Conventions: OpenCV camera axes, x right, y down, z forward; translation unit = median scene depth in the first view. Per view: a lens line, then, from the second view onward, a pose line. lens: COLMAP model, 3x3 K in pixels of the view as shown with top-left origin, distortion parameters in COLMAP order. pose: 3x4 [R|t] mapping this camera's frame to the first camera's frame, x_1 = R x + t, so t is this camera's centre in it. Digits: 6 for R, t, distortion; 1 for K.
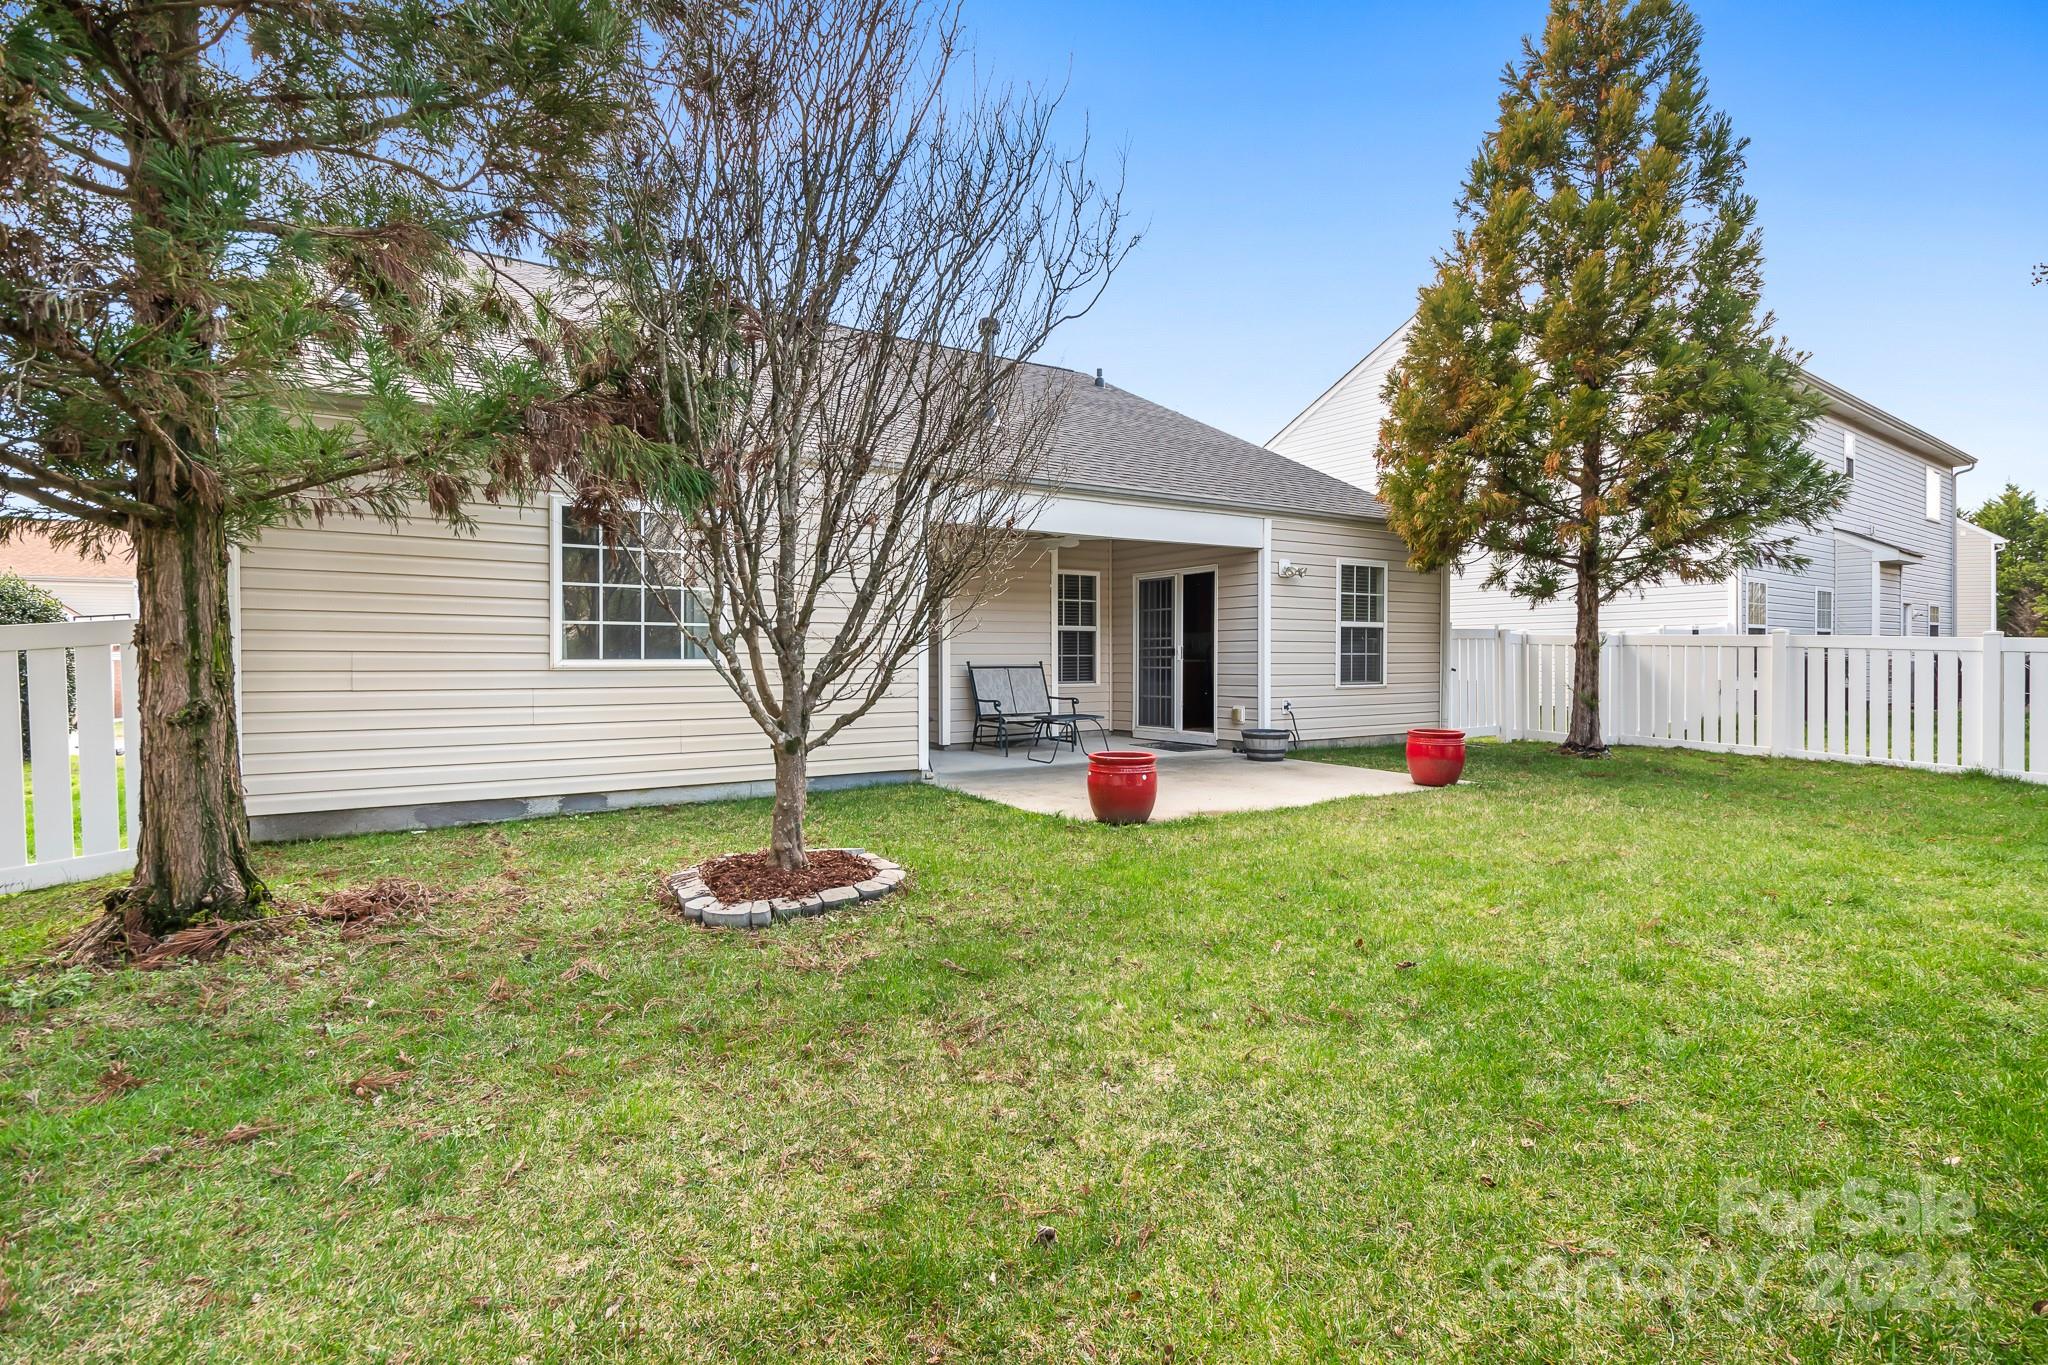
lens RADIAL K [[972.0, 0, 1028.4], [0, 972.0, 673.6], [0, 0, 1]] dist [0.001937, -0.000214]
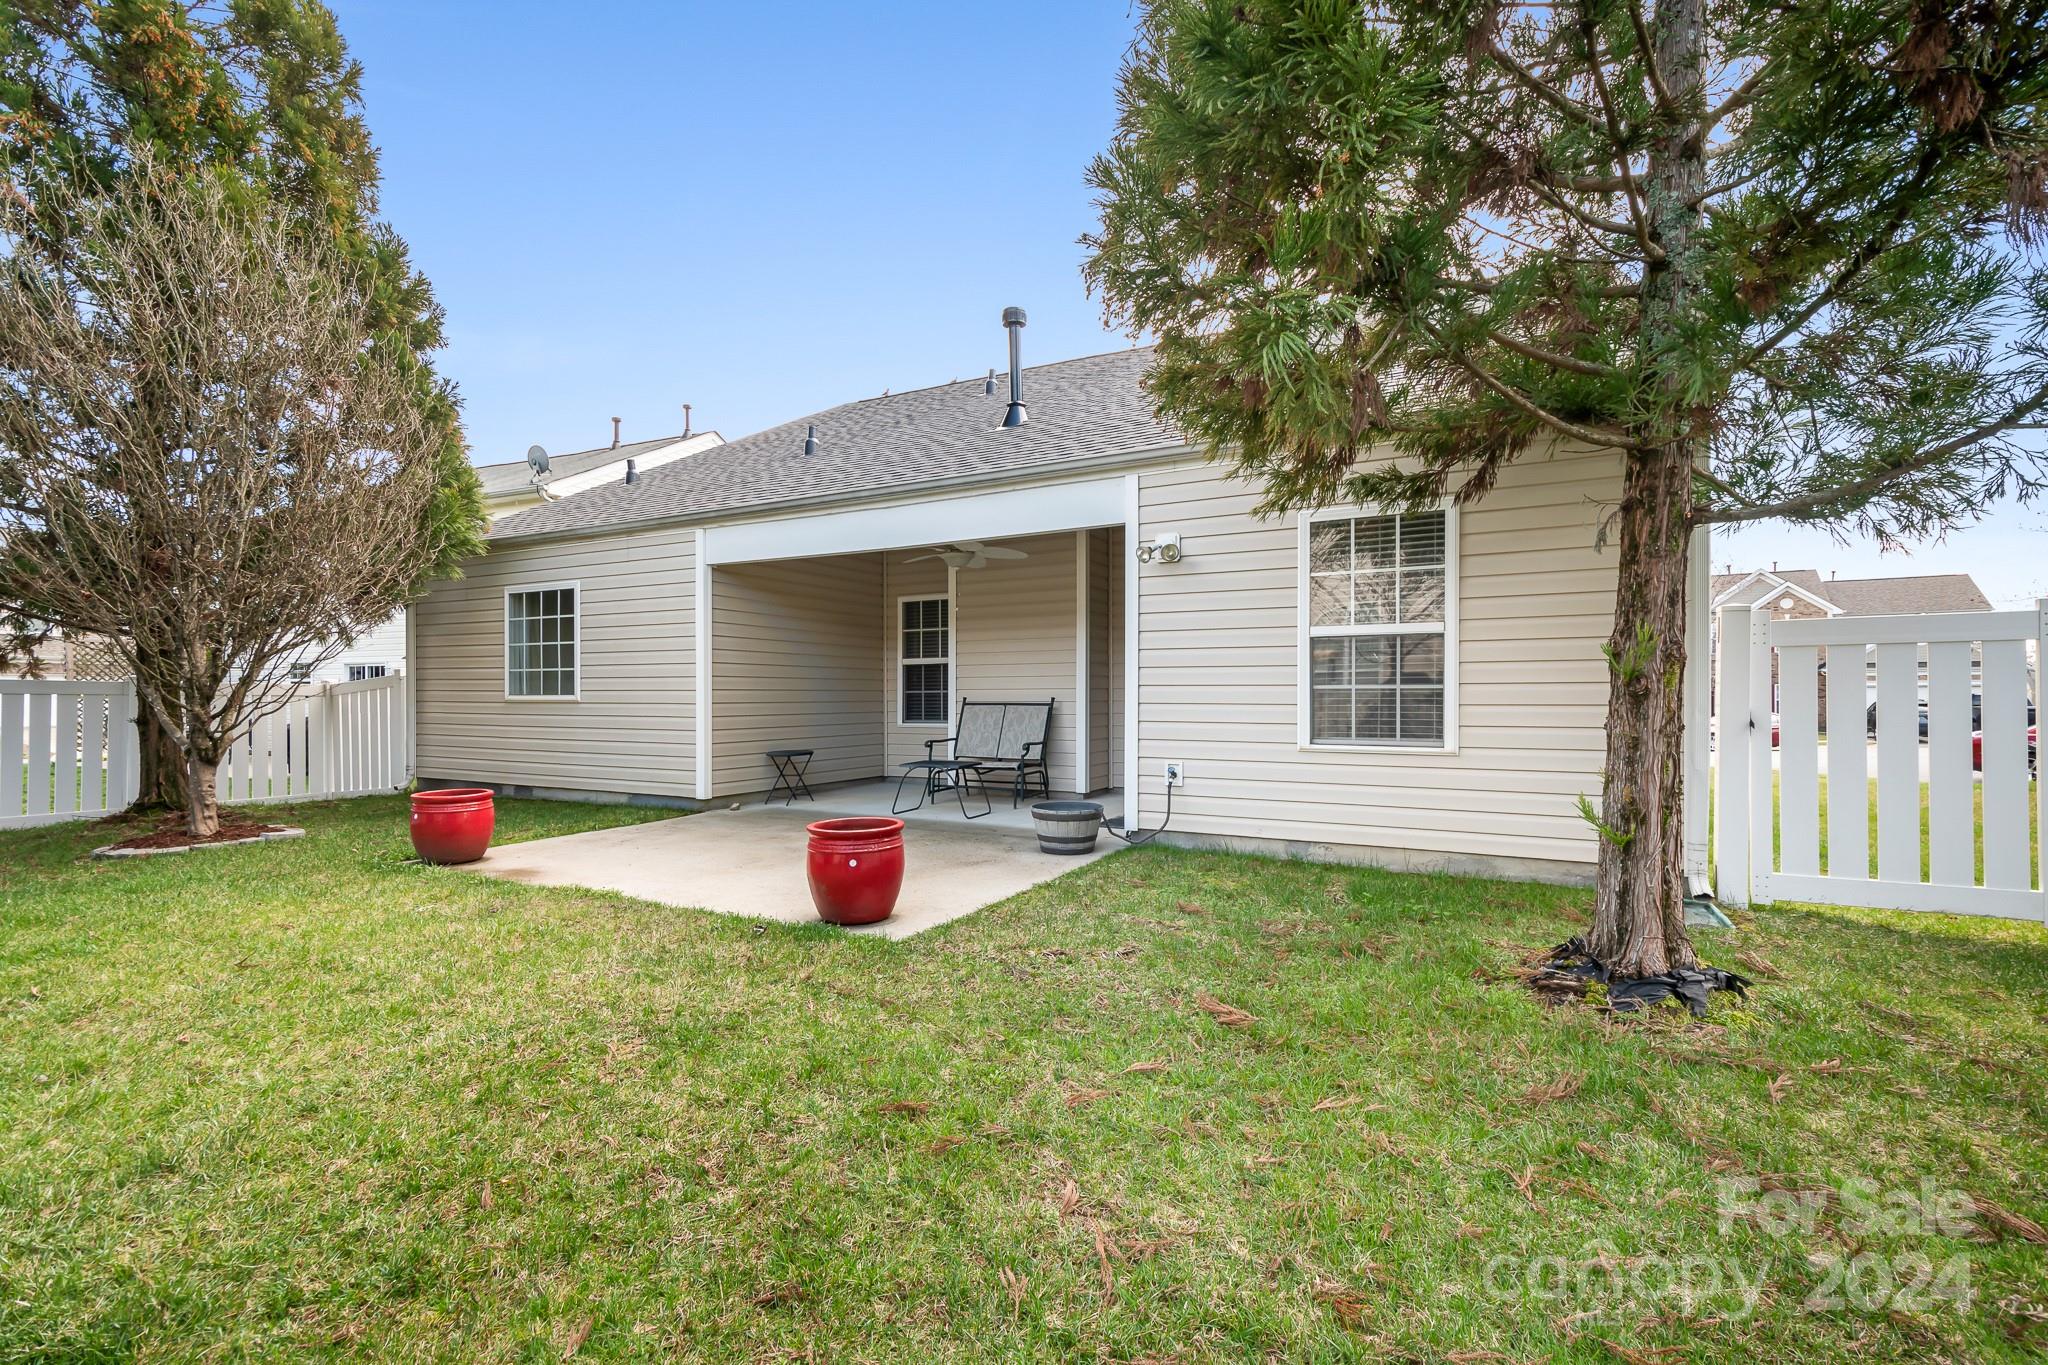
lens RADIAL K [[918.9, 0, 1012.8], [0, 918.9, 686.2], [0, 0, 1]] dist [-0.004416, 0.000043]
pose [[0.468648, -0.004797, -0.883372, 0.698030], [-0.014578, 0.999807, -0.013163, -0.011824], [0.883265, 0.019046, 0.468488, 0.617522]]
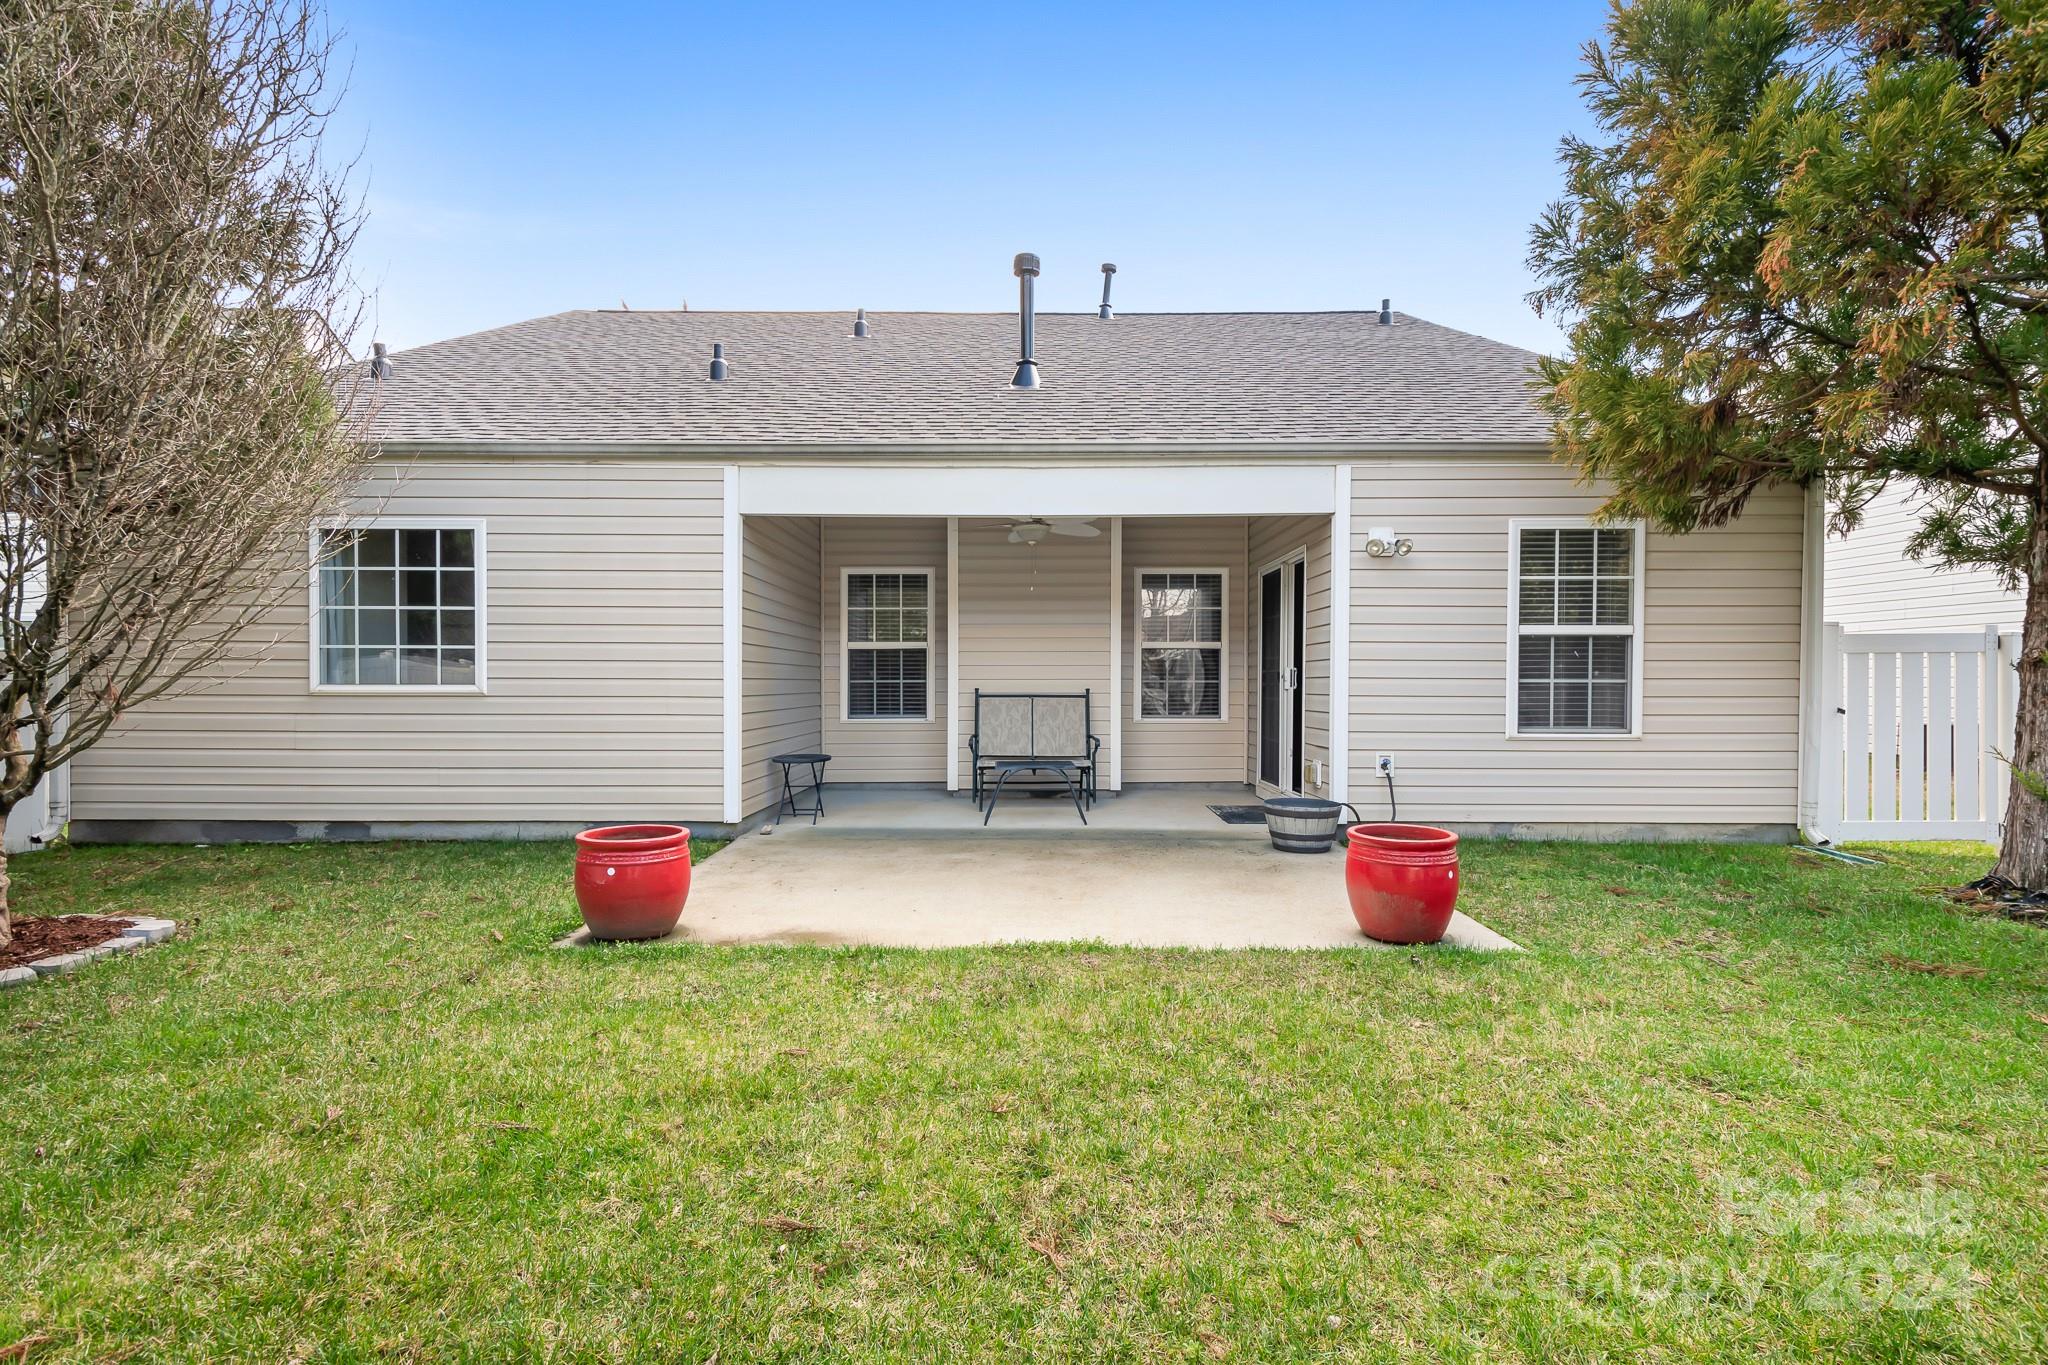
lens RADIAL K [[972.0, 0, 1020.2], [0, 972.0, 681.5], [0, 0, 1]] dist [0.001937, -0.000214]
pose [[0.833790, 0.005137, -0.552058, 0.396467], [-0.013405, 0.999850, -0.010942, -0.009450], [0.551920, 0.016523, 0.833734, 0.343606]]
